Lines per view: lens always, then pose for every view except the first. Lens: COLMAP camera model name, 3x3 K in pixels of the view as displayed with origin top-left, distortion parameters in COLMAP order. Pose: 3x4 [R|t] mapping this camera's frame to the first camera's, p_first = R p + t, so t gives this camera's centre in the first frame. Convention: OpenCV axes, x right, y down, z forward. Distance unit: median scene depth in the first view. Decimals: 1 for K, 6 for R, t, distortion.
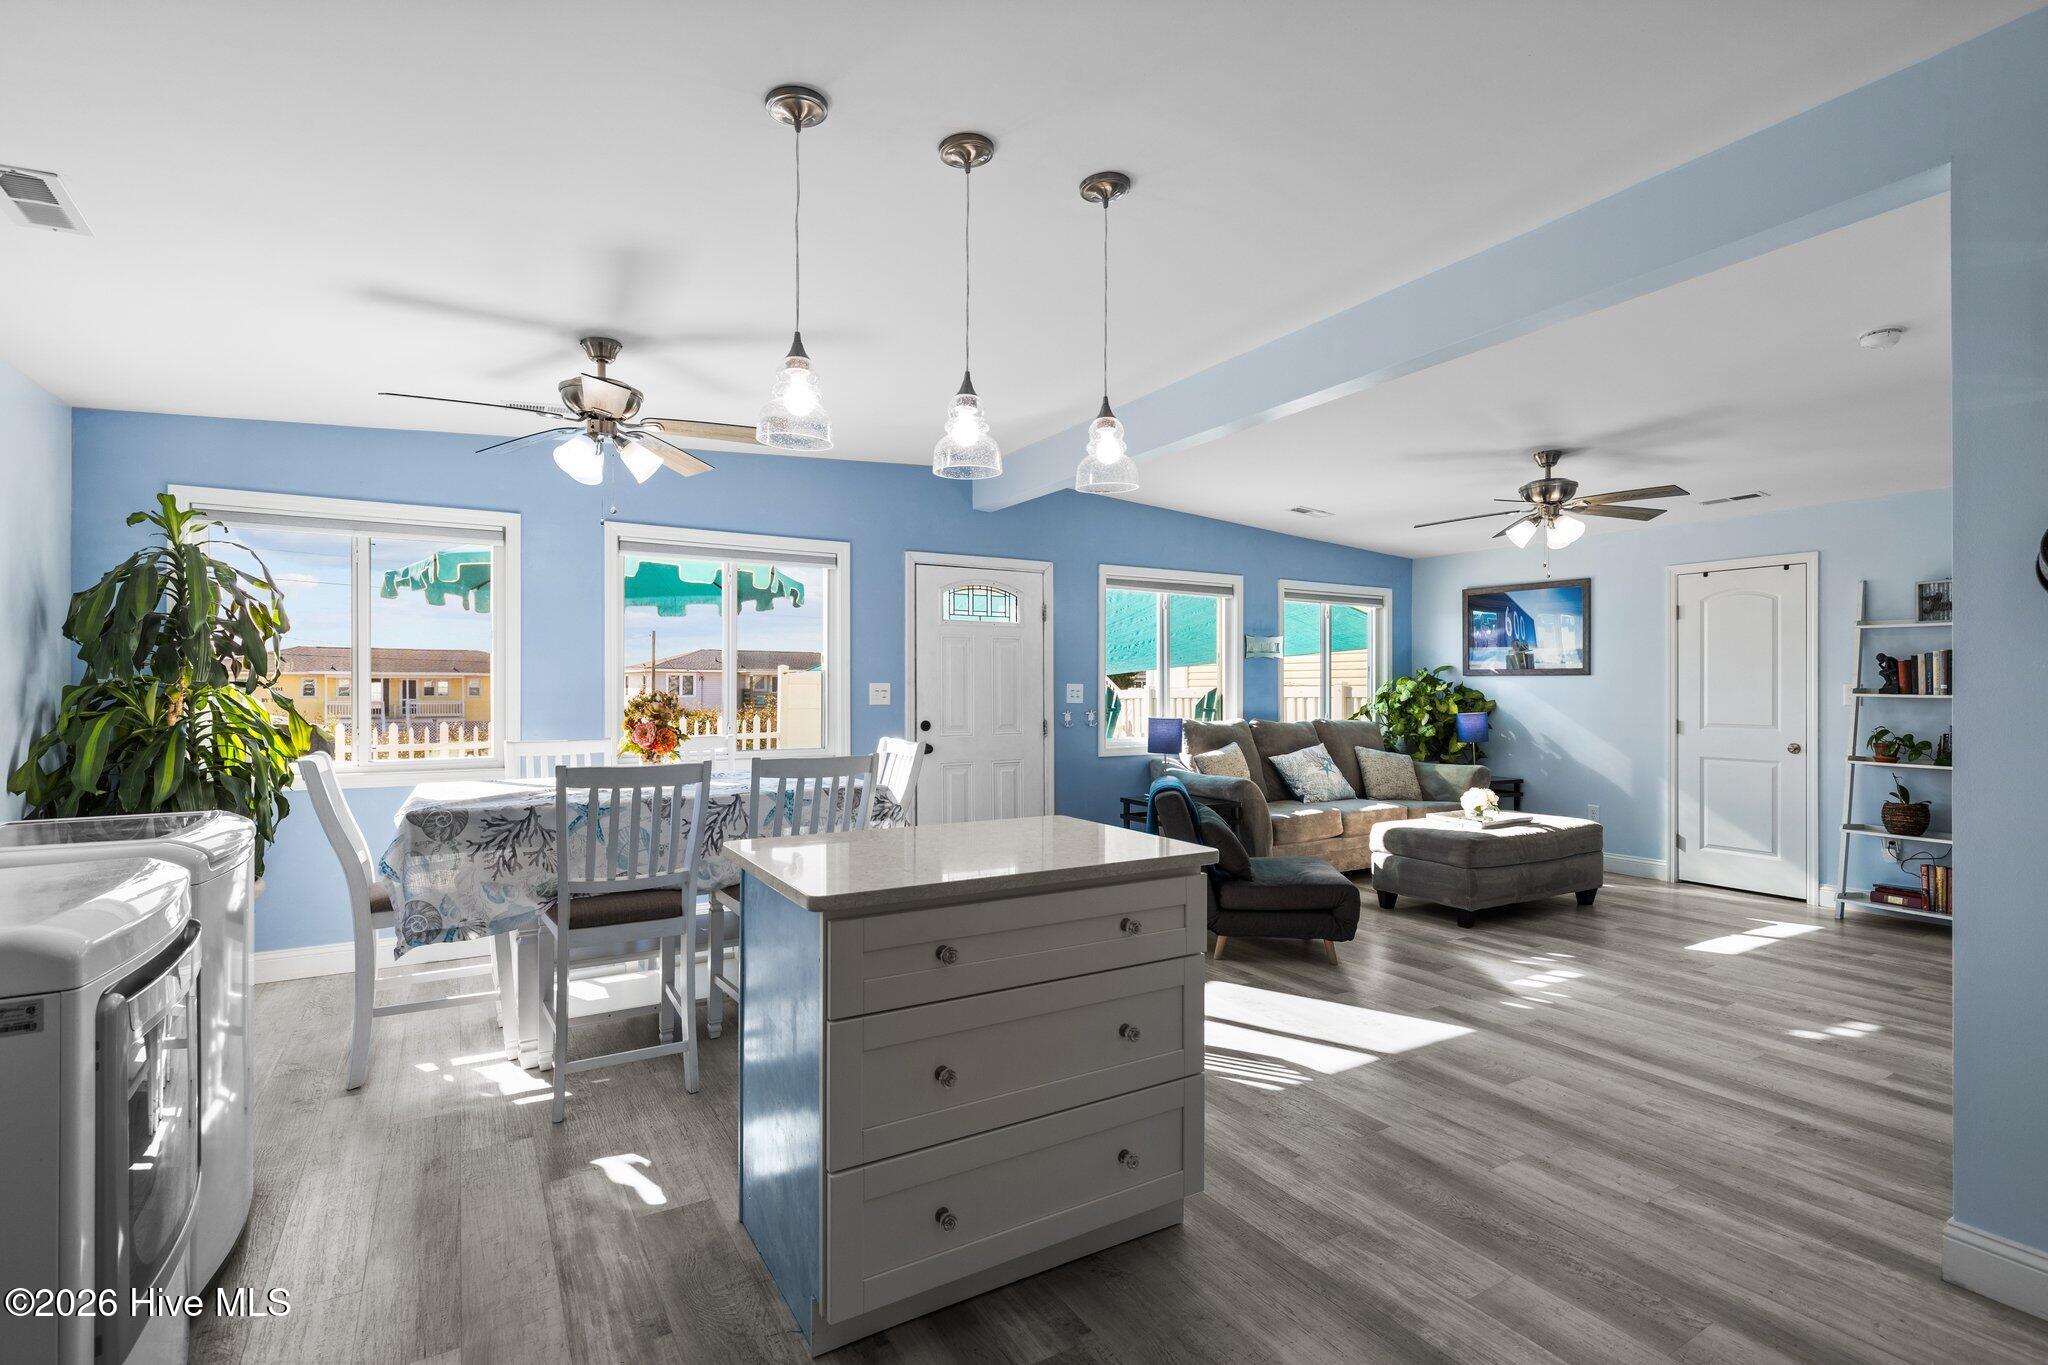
lens RADIAL K [[955.5, 0, 1031.8], [0, 955.5, 687.6], [0, 0, 1]] dist [-0.000215, -0.000492]
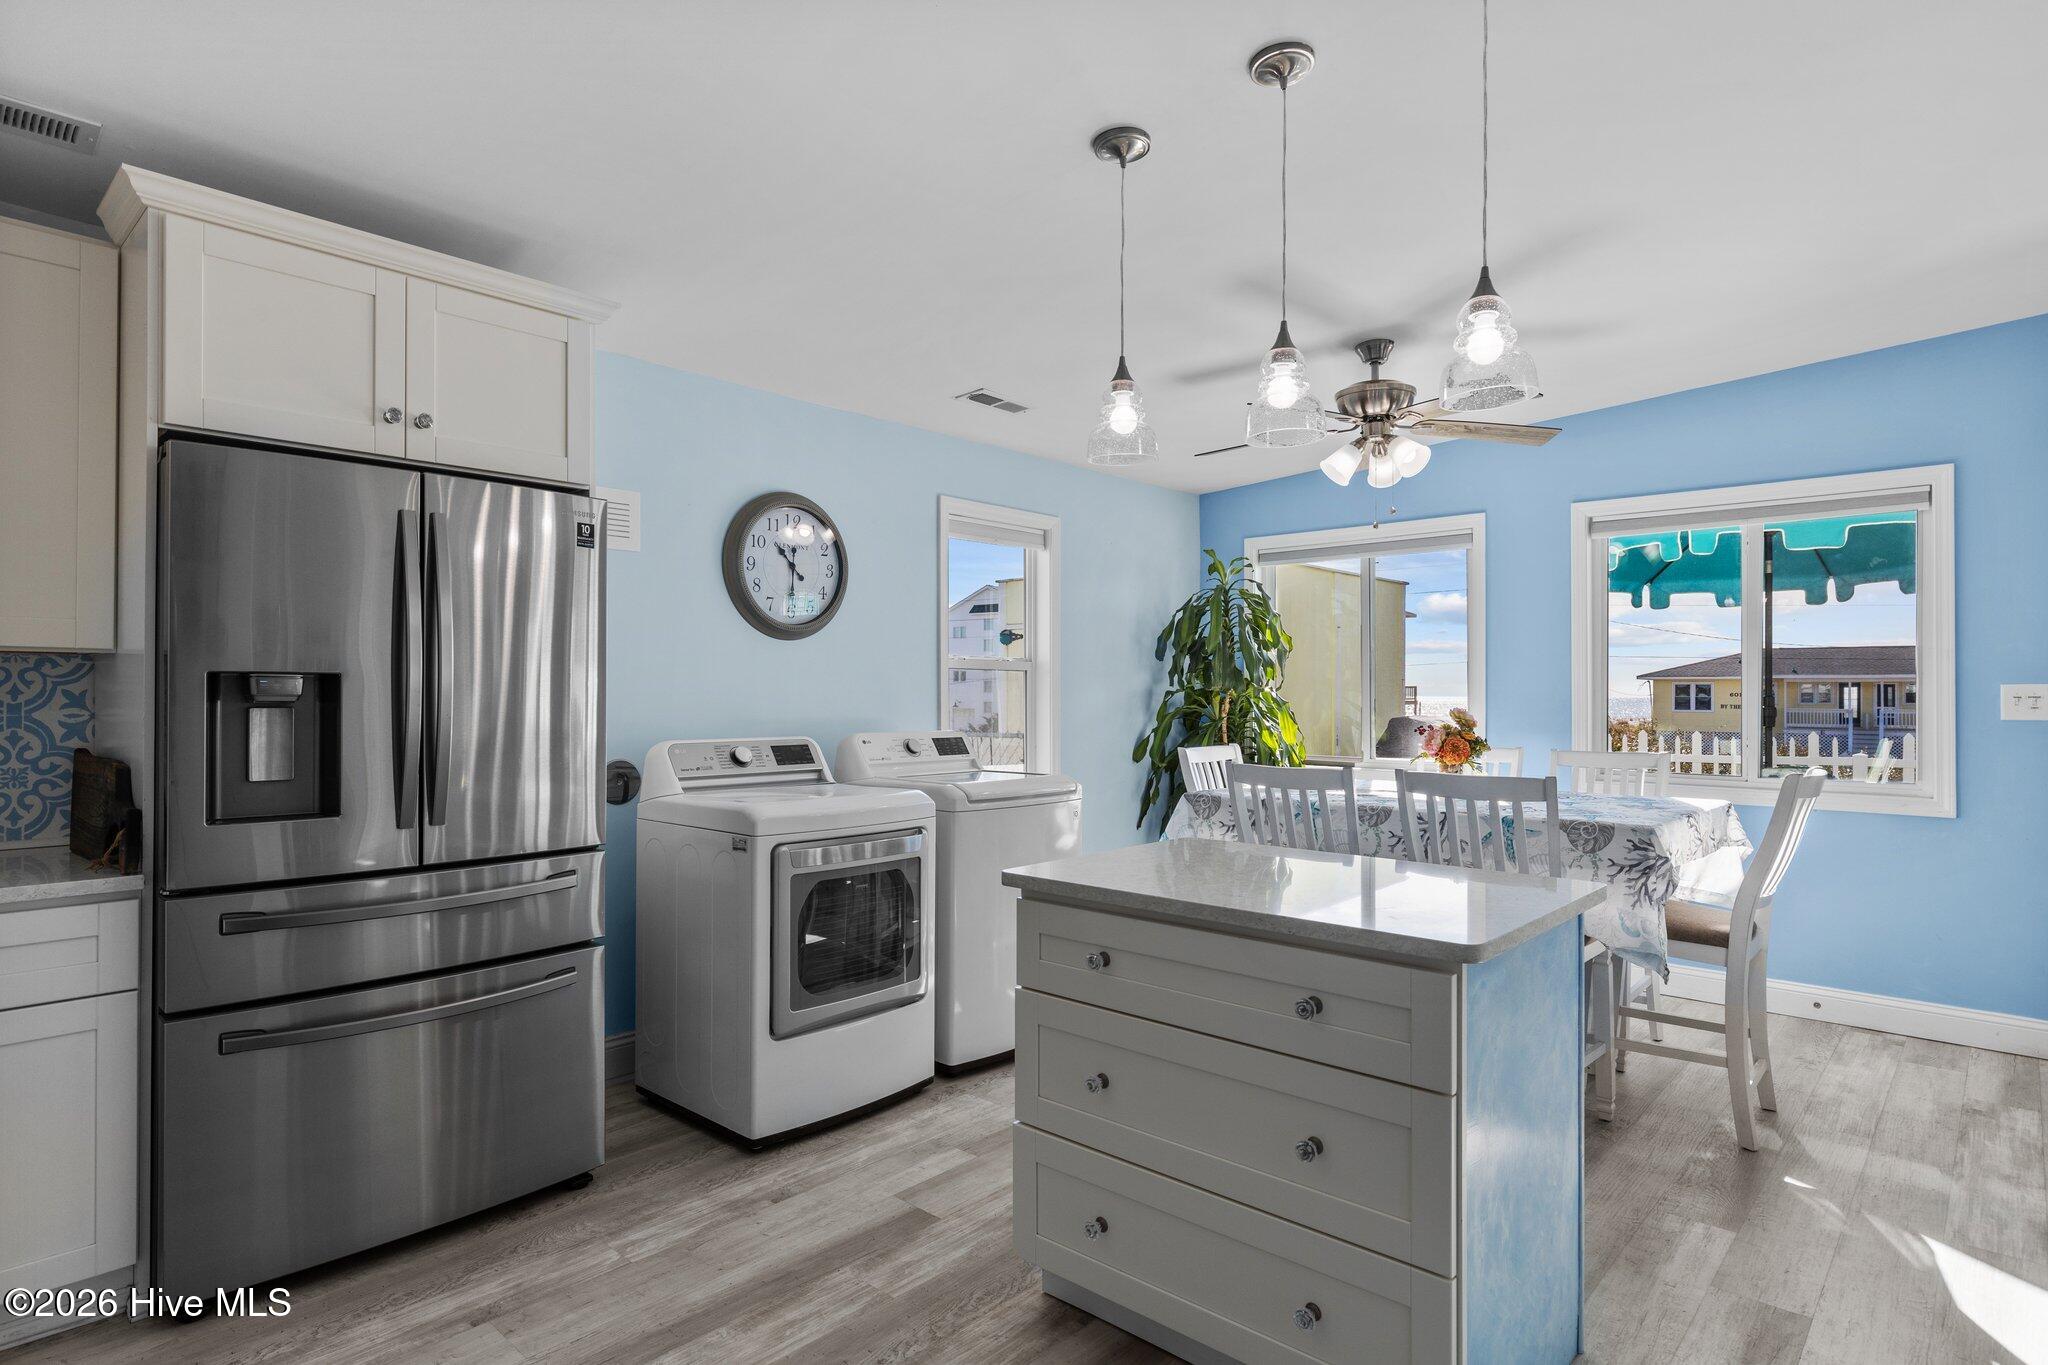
lens RADIAL K [[1084.7, 0, 1030.1], [0, 1084.7, 688.9], [0, 0, 1]] dist [0.000170, -0.000075]
pose [[0.285835, -0.003449, -0.958273, 0.339033], [-0.000131, 0.999993, -0.003639, 0.000833], [0.958279, 0.001165, 0.285832, 0.214658]]
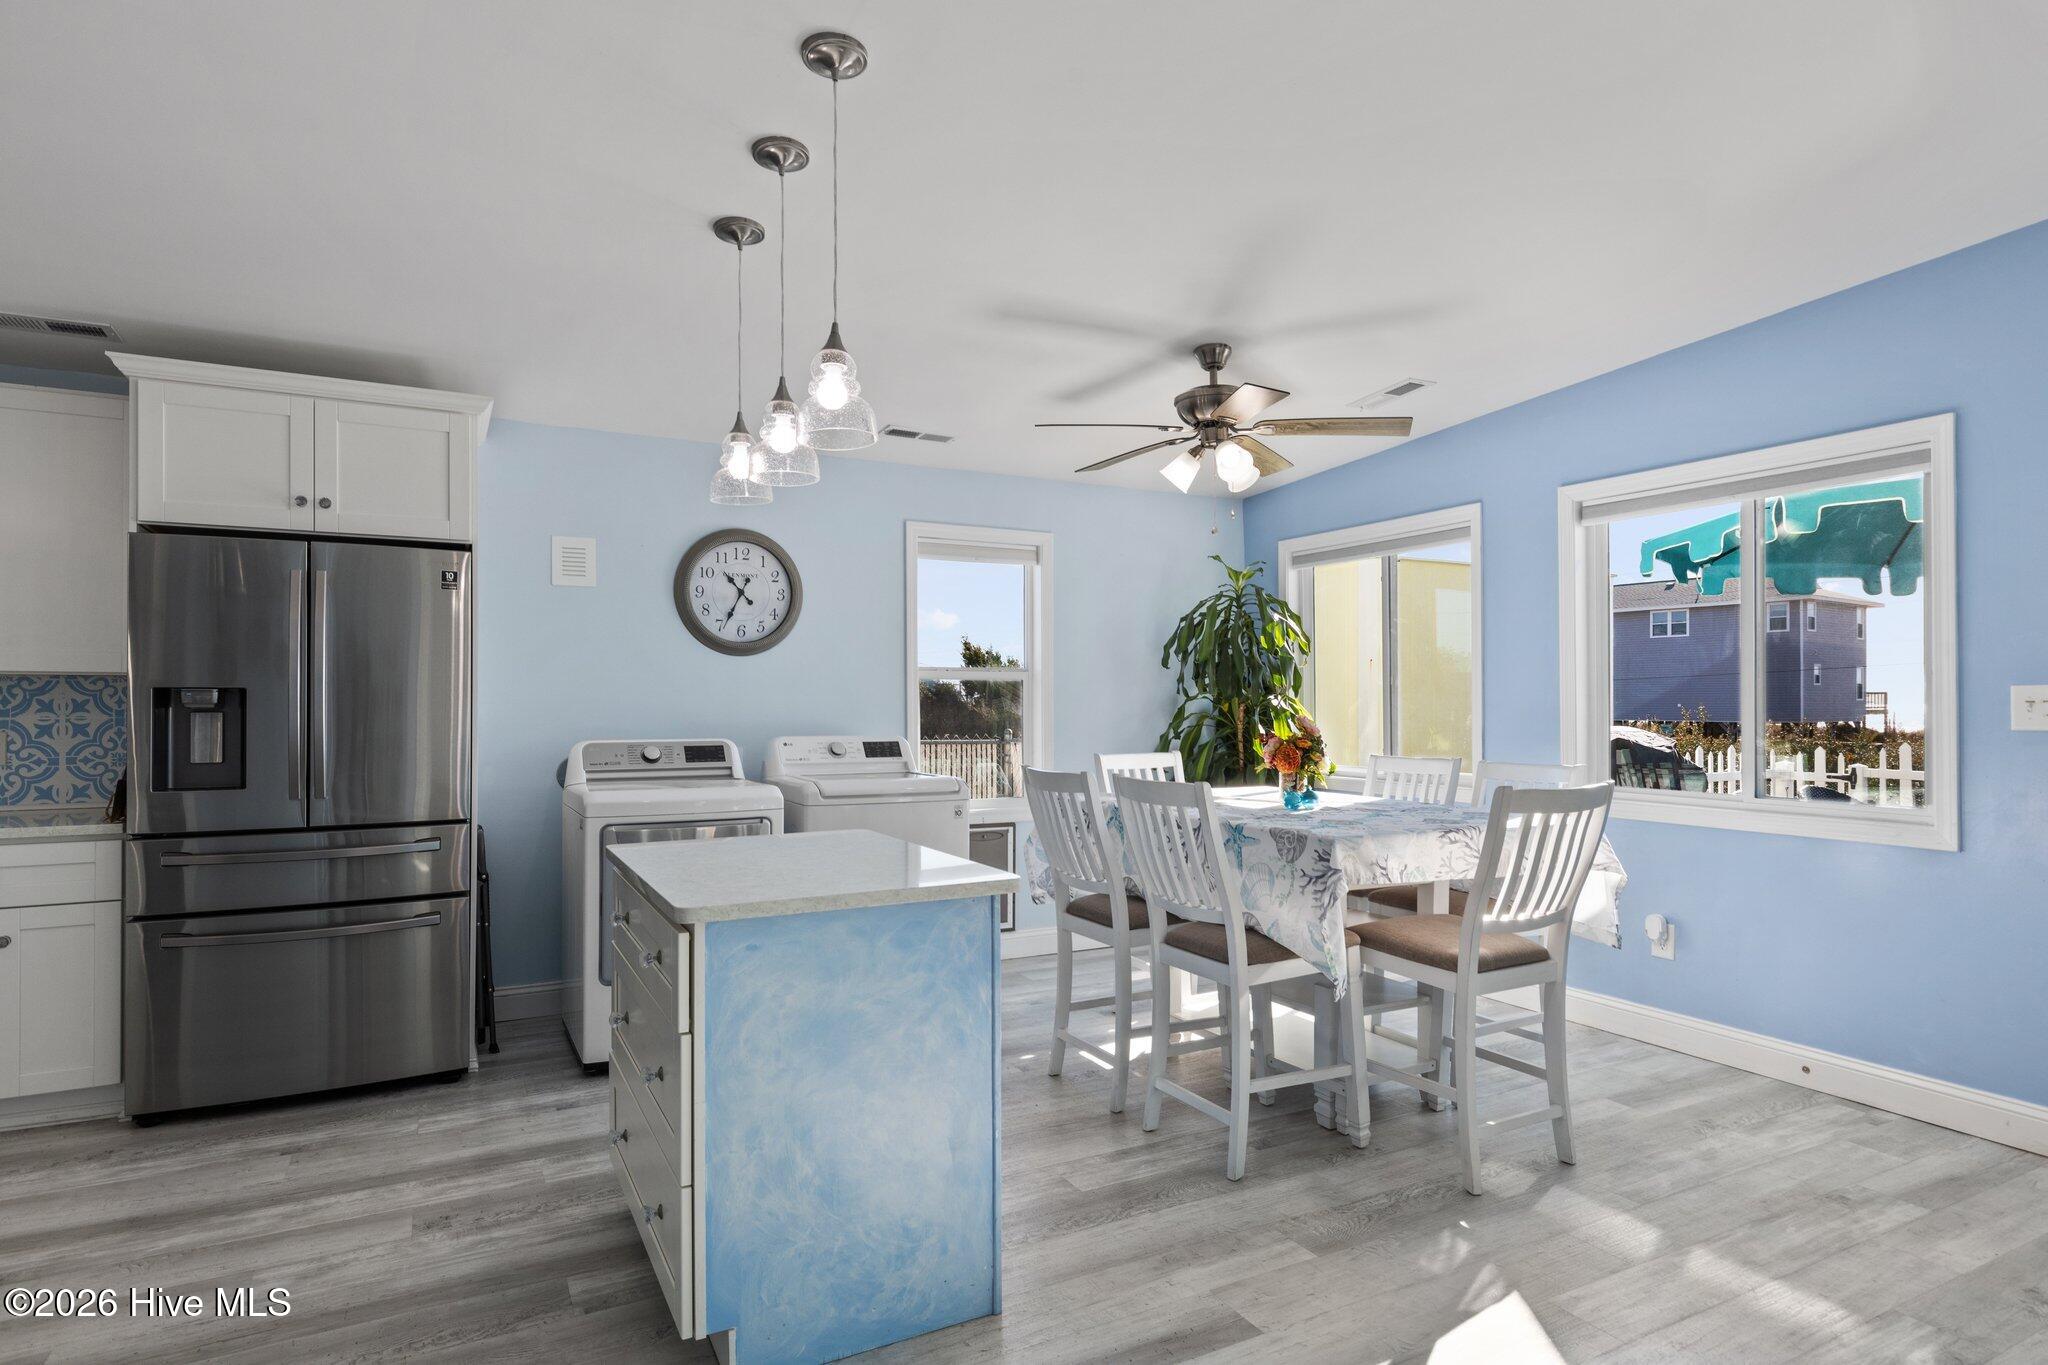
lens RADIAL K [[1102.7, 0, 1028.6], [0, 1102.7, 696.3], [0, 0, 1]] dist [0.001920, 0.000309]
pose [[-0.053679, -0.005651, -0.998542, 0.447926], [0.002875, 0.999979, -0.005814, 0.002656], [0.998554, -0.003183, -0.053662, 0.558737]]
